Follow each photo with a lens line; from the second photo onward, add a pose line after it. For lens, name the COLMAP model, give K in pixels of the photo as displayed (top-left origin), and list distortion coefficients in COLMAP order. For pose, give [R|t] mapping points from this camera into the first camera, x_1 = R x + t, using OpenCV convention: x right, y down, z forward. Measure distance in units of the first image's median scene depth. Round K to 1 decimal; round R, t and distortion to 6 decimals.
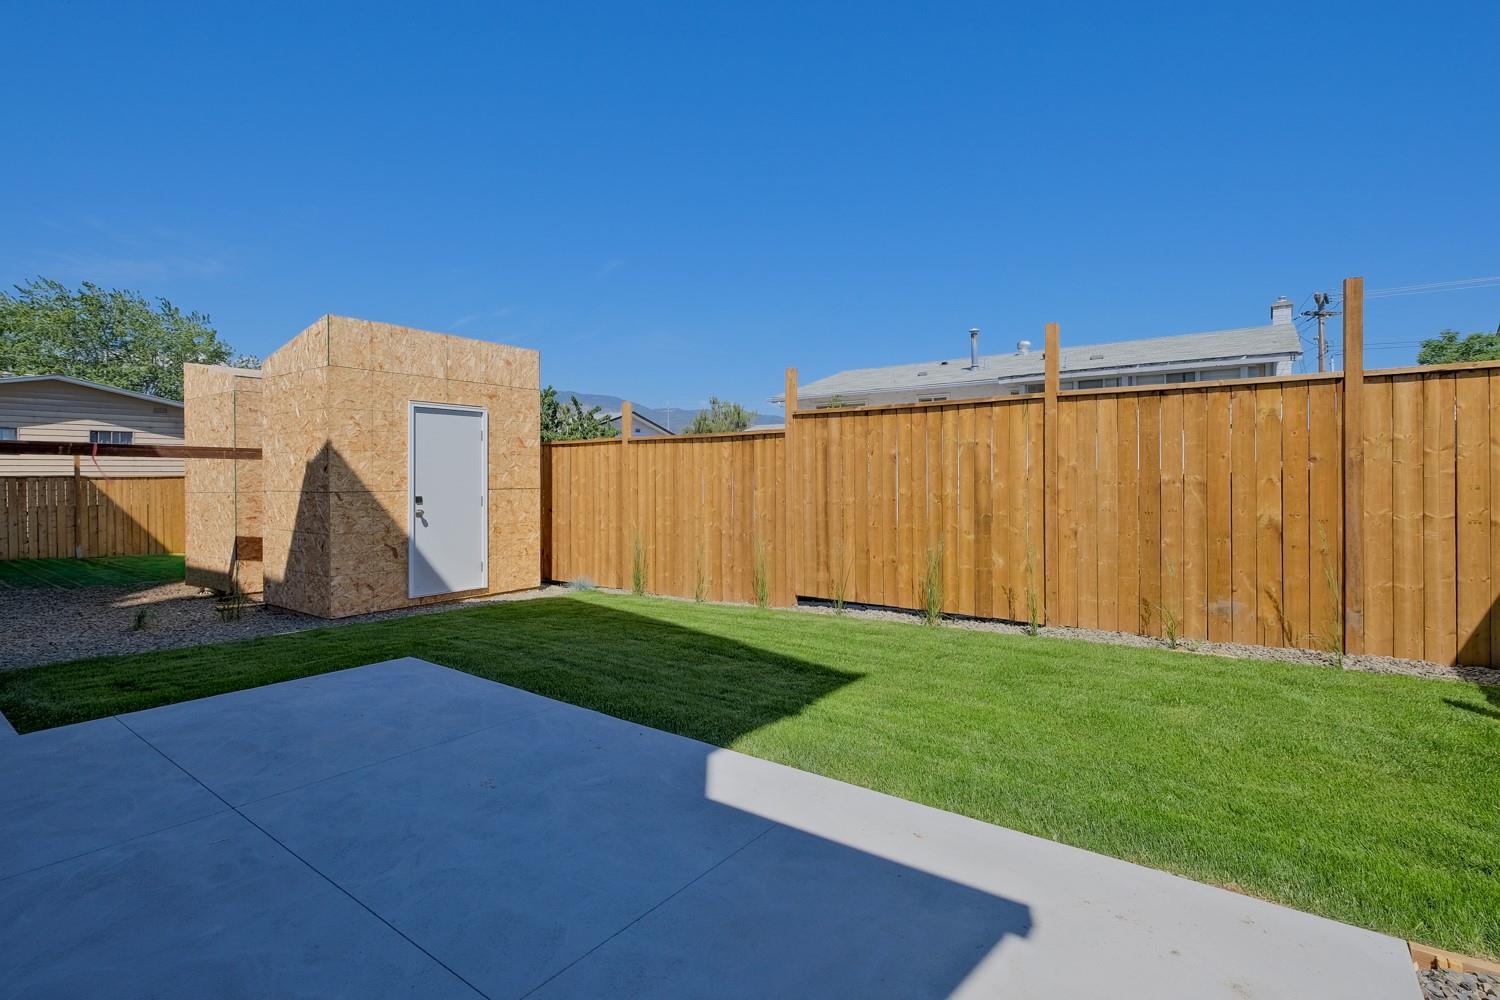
lens RADIAL K [[696.1, 0, 758.1], [0, 696.1, 474.5], [0, 0, 1]] dist [0.001663, -0.000176]
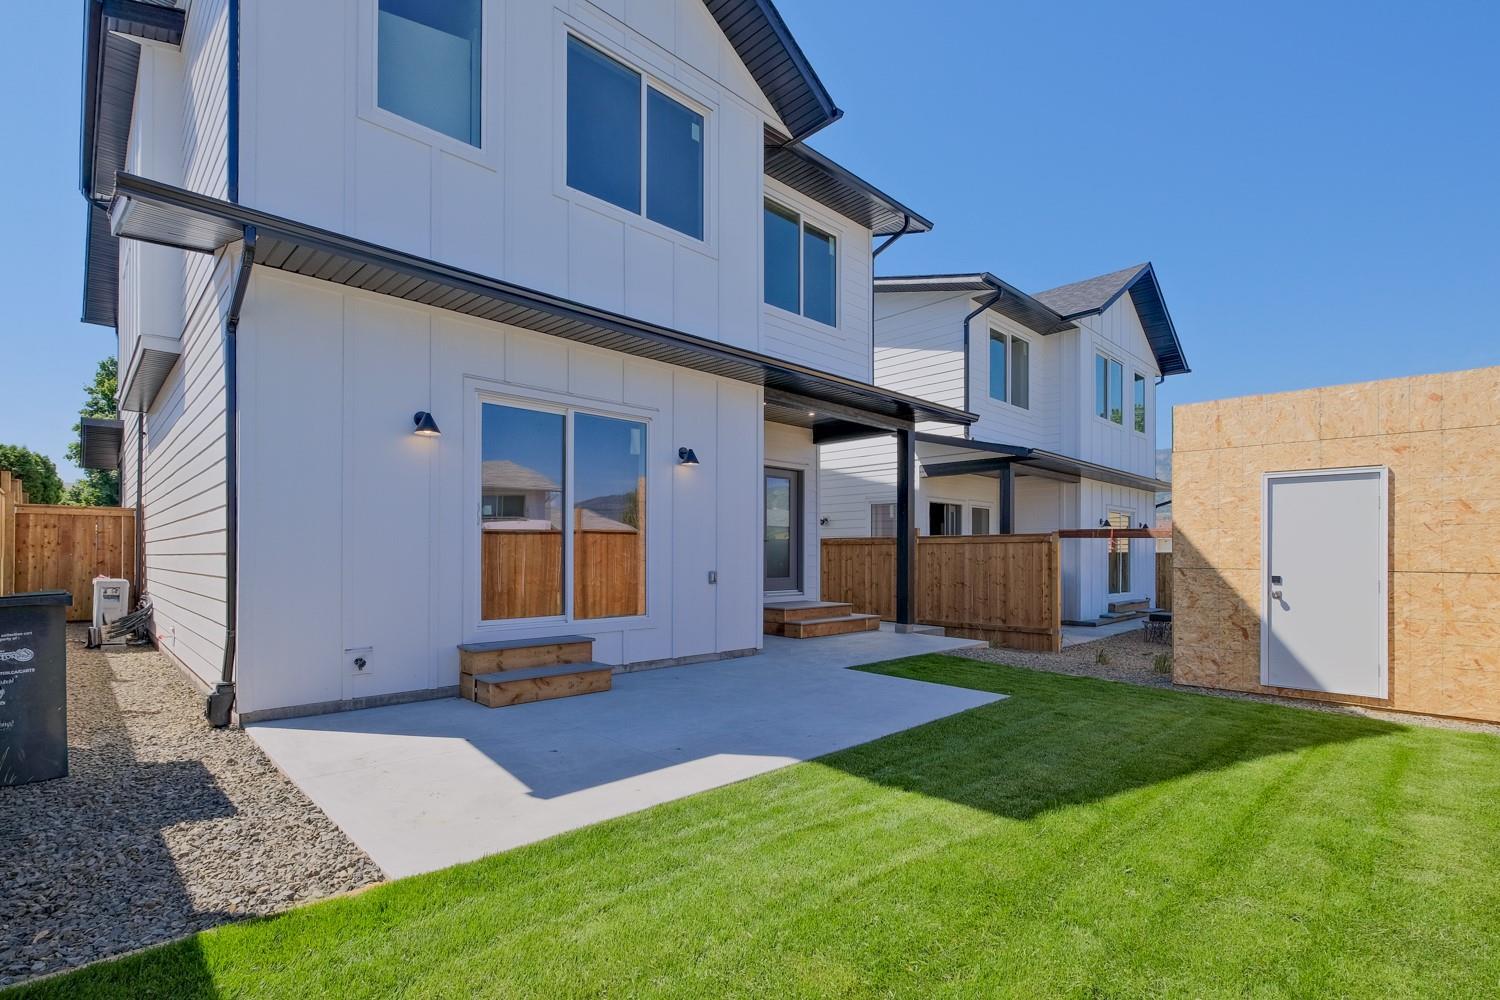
lens RADIAL K [[696.1, 0, 745.9], [0, 696.1, 558.3], [0, 0, 1]] dist [0.001663, -0.000176]
pose [[-0.162415, 0.009358, -0.986678, 0.533207], [-0.001363, 0.999952, 0.009708, 0.000237], [0.986722, 0.002922, -0.162395, 0.468952]]
